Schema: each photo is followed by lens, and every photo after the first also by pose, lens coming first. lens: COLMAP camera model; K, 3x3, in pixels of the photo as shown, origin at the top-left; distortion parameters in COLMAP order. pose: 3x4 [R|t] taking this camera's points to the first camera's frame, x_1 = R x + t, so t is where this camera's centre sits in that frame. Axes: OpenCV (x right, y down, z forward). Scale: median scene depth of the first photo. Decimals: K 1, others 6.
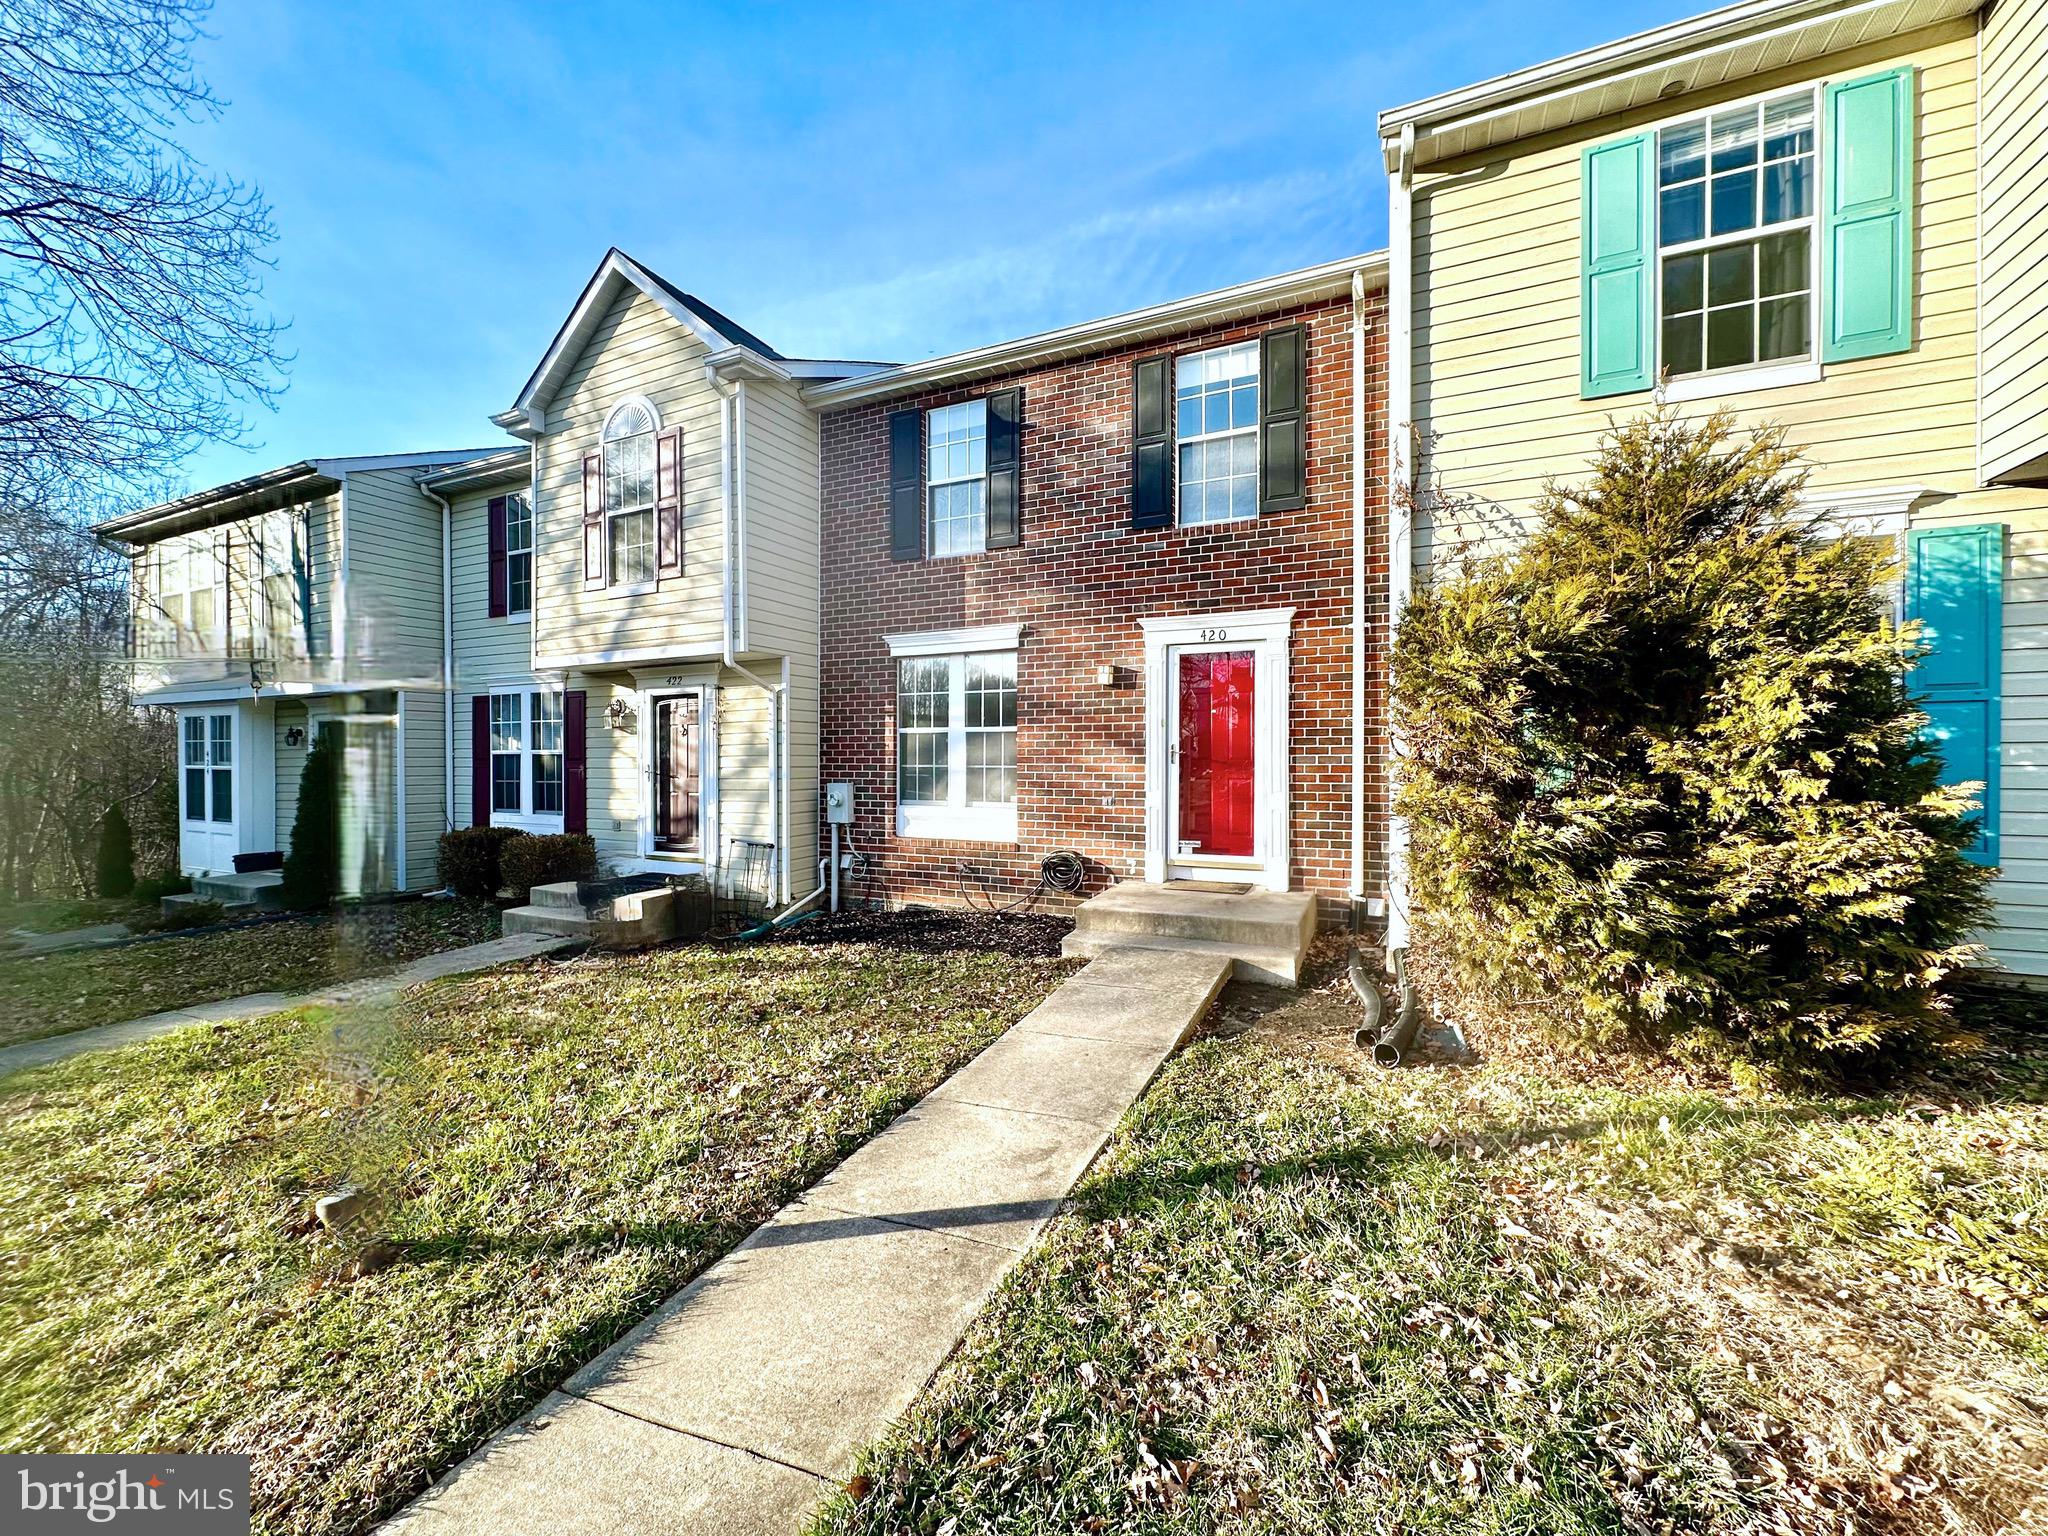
lens RADIAL K [[816.8, 0, 1023.5], [0, 816.8, 762.9], [0, 0, 1]] dist [-0.003240, 0.001482]
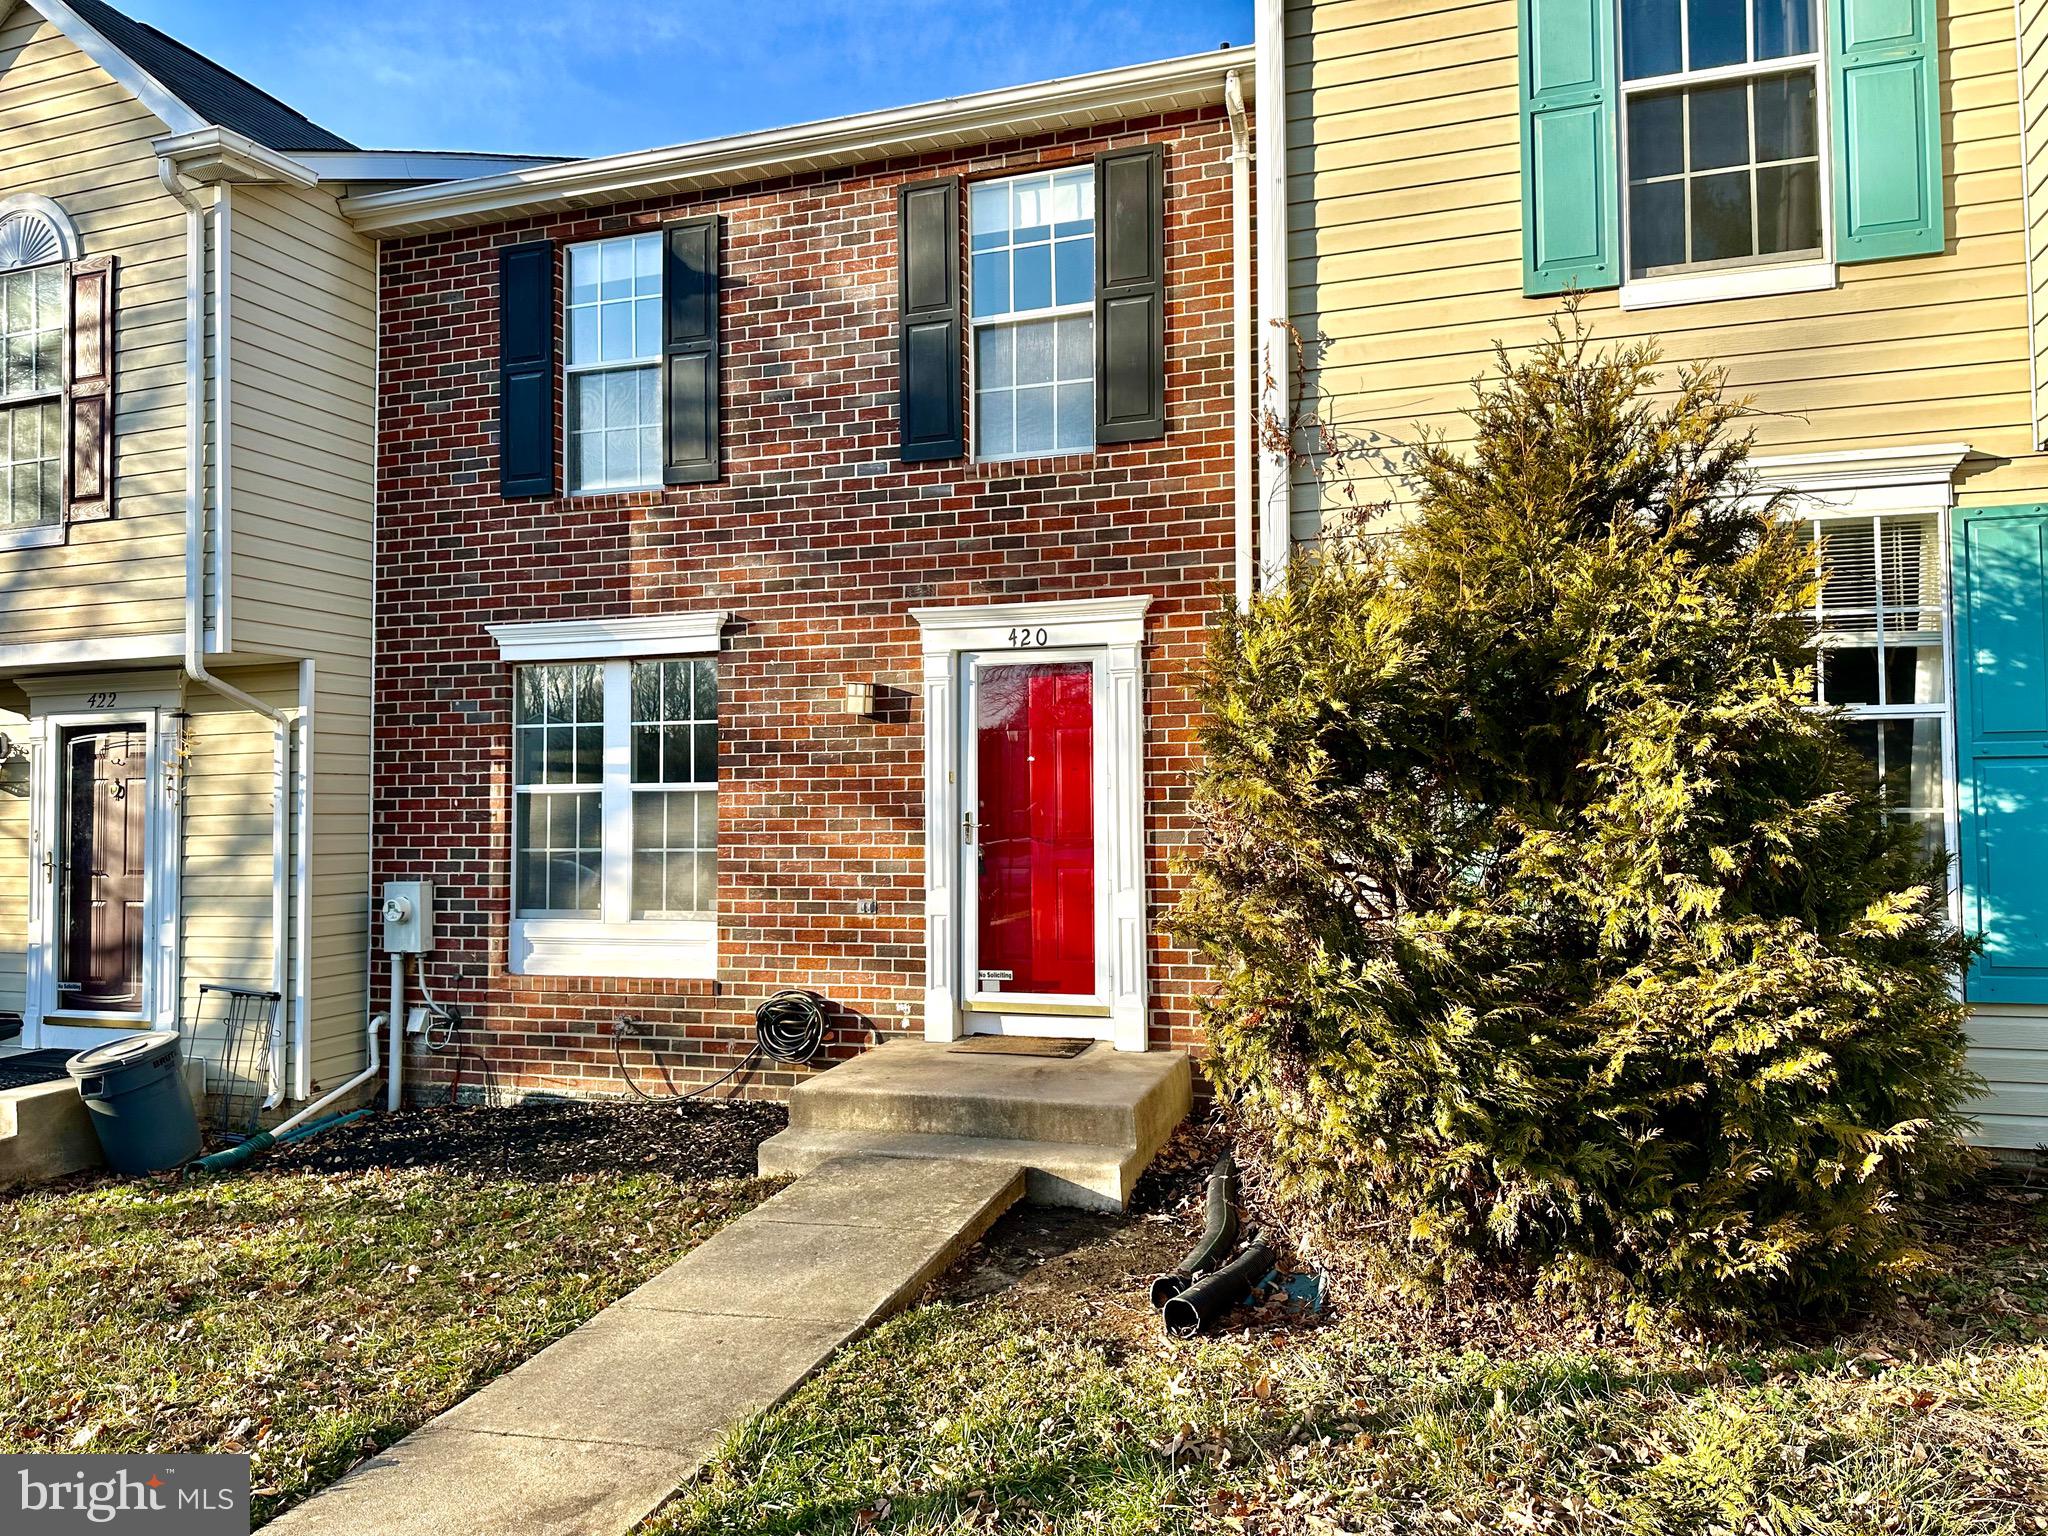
lens RADIAL K [[1438.1, 0, 1022.0], [0, 1438.1, 758.9], [0, 0, 1]] dist [0.044766, -0.050689]
pose [[0.992778, -0.002511, 0.119939, 0.135038], [0.007783, 0.999023, -0.043508, -0.023138], [-0.119712, 0.044128, 0.991827, -0.096314]]
